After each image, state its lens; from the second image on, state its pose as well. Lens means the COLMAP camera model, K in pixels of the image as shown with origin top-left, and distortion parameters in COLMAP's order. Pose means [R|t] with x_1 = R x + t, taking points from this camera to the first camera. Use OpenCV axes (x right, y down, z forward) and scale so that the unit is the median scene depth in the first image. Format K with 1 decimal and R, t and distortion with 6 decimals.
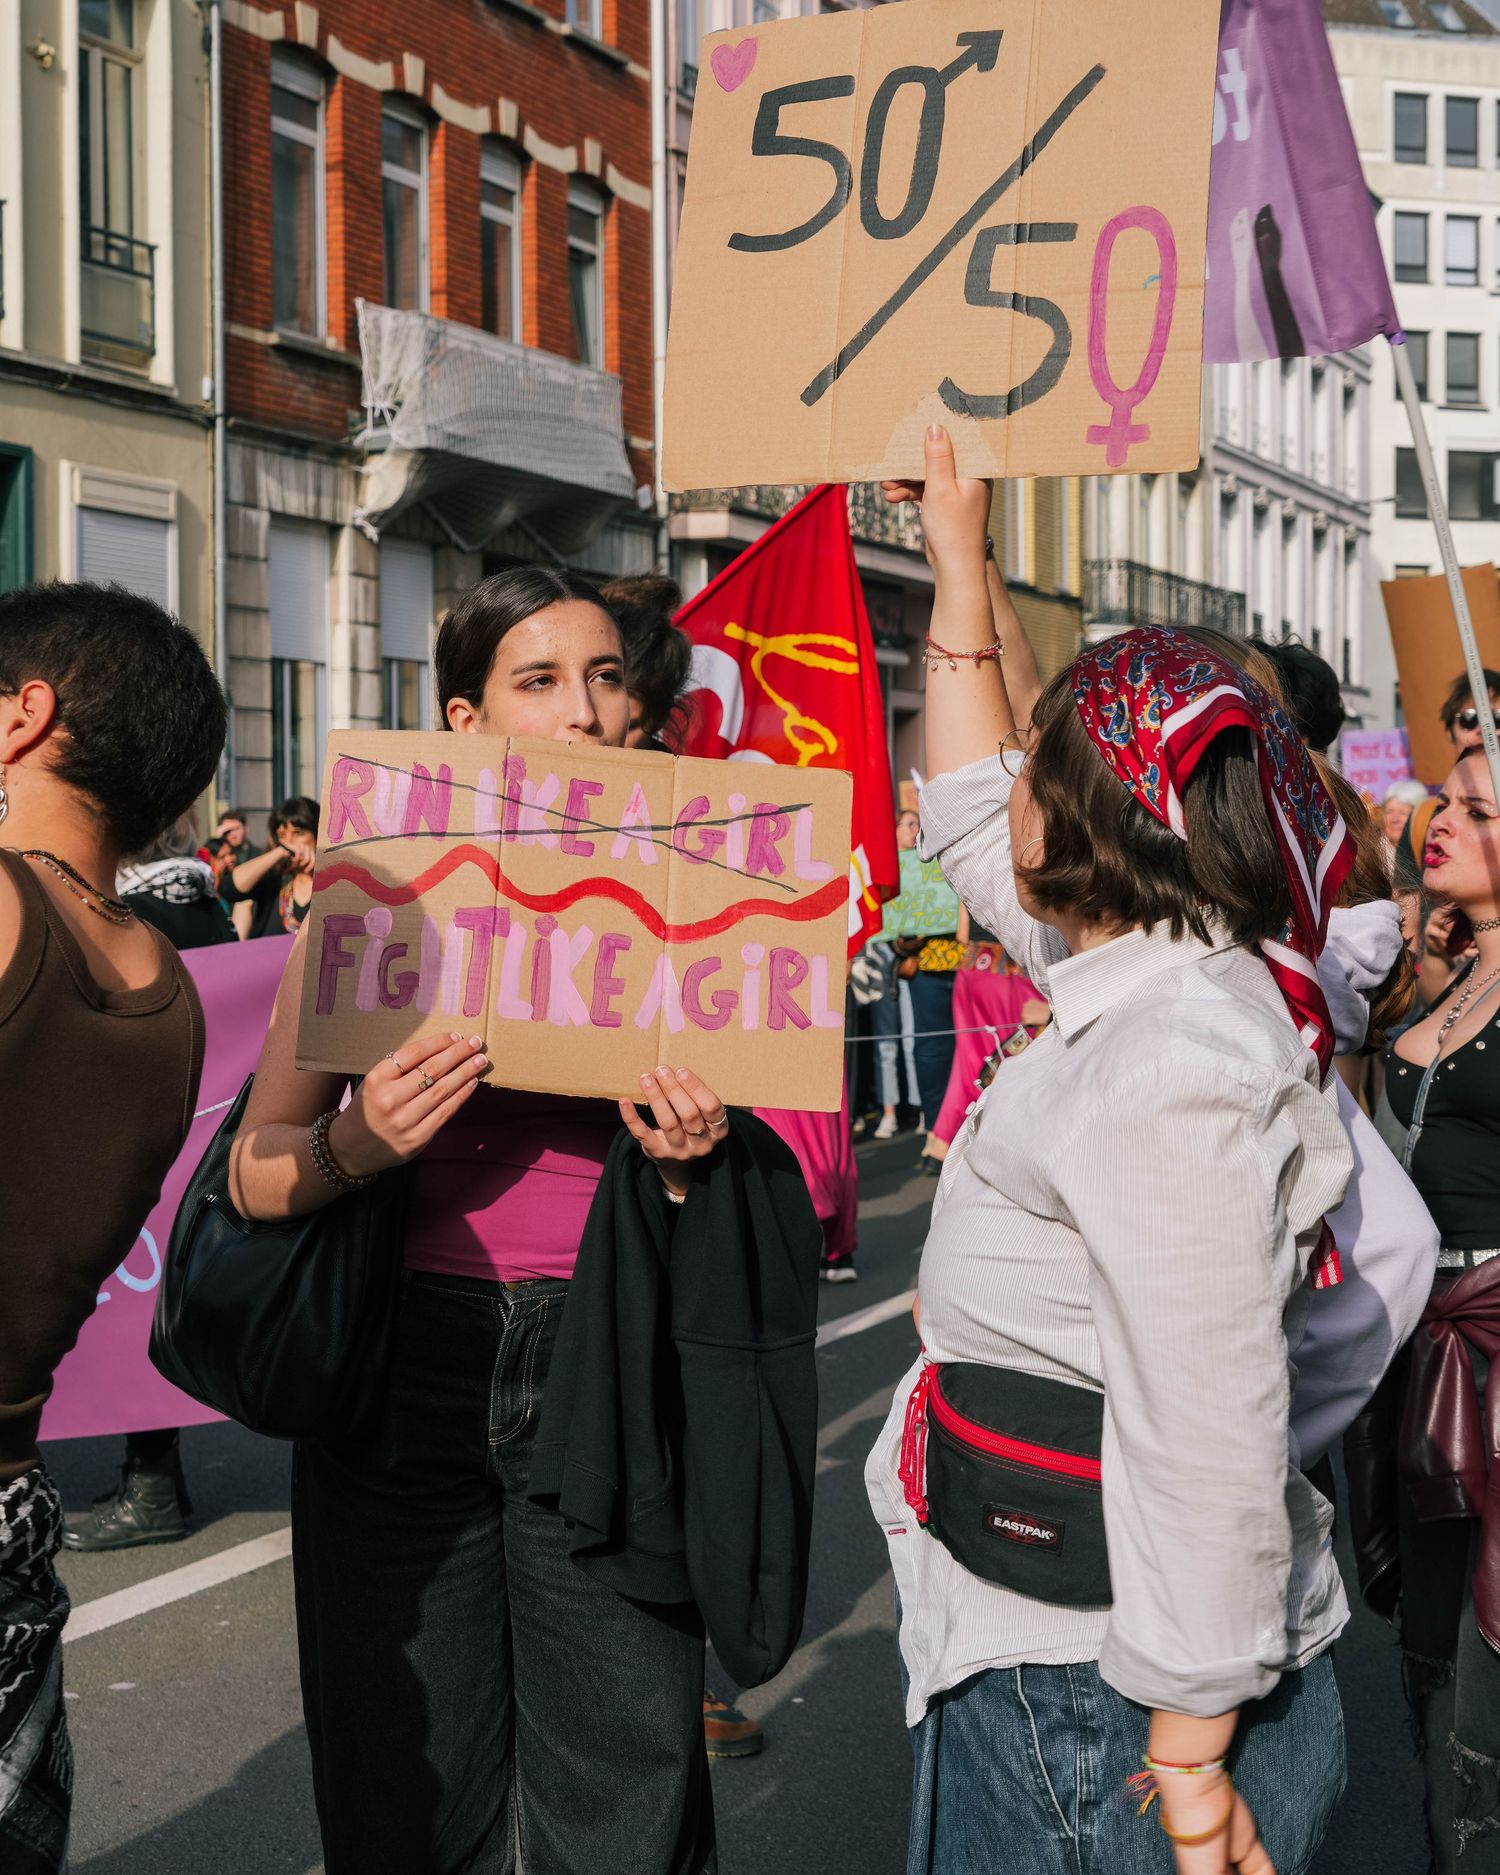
lens RADIAL K [[2825.3, 0, 753.5], [0, 2825.3, 938.0], [0, 0, 1]] dist [0.043579, 0.000000]
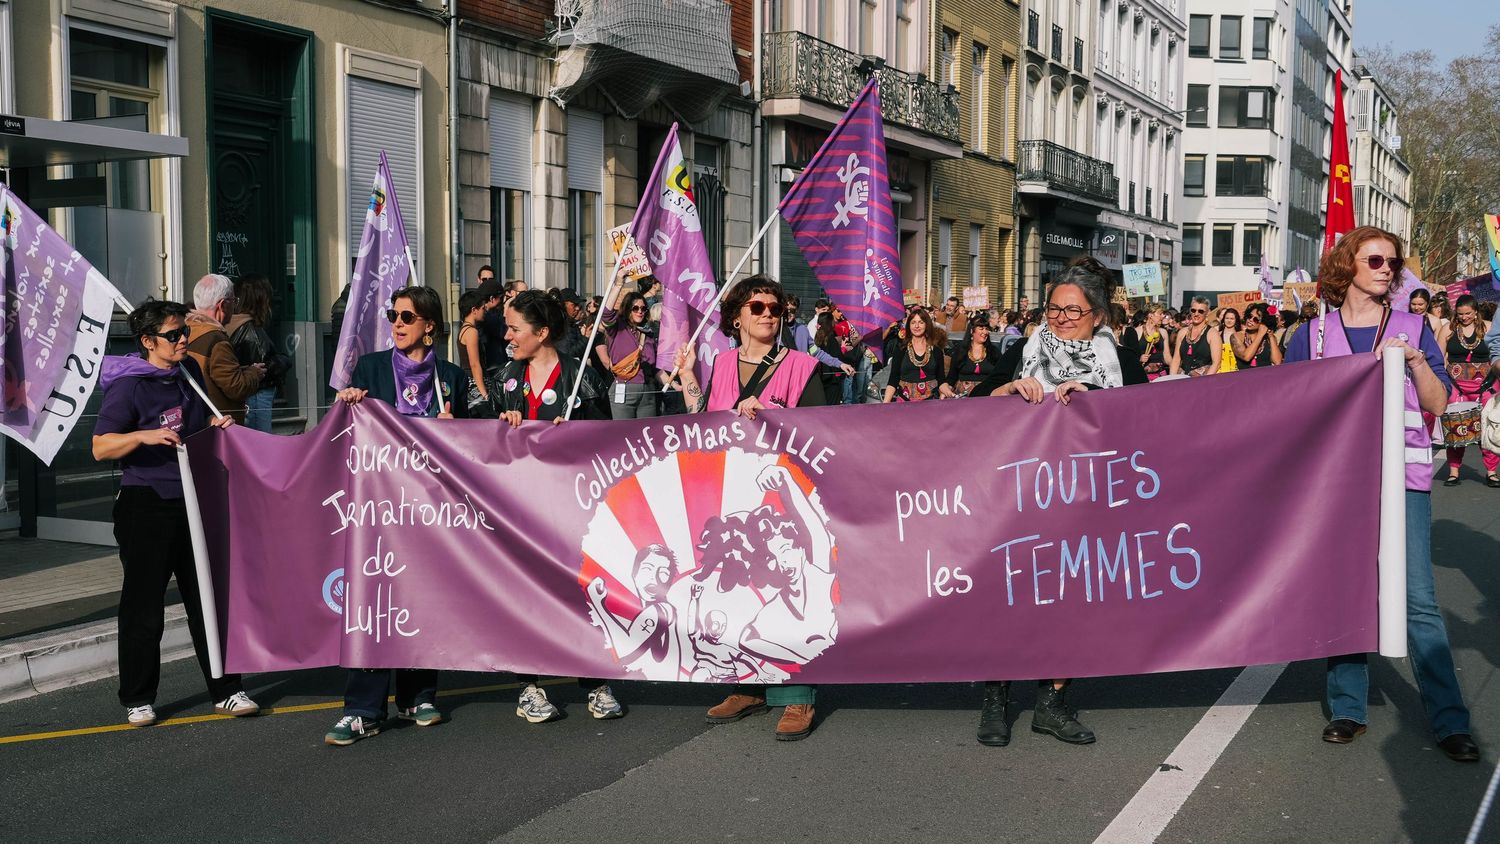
lens RADIAL K [[1207.5, 0, 740.7], [0, 1207.5, 420.3], [0, 0, 1]] dist [0.015772, -0.000367]
pose [[0.998766, 0.015413, -0.047206, -0.008074], [-0.012569, 0.998122, 0.059959, -0.016189], [0.048042, -0.059291, 0.997084, 0.360523]]
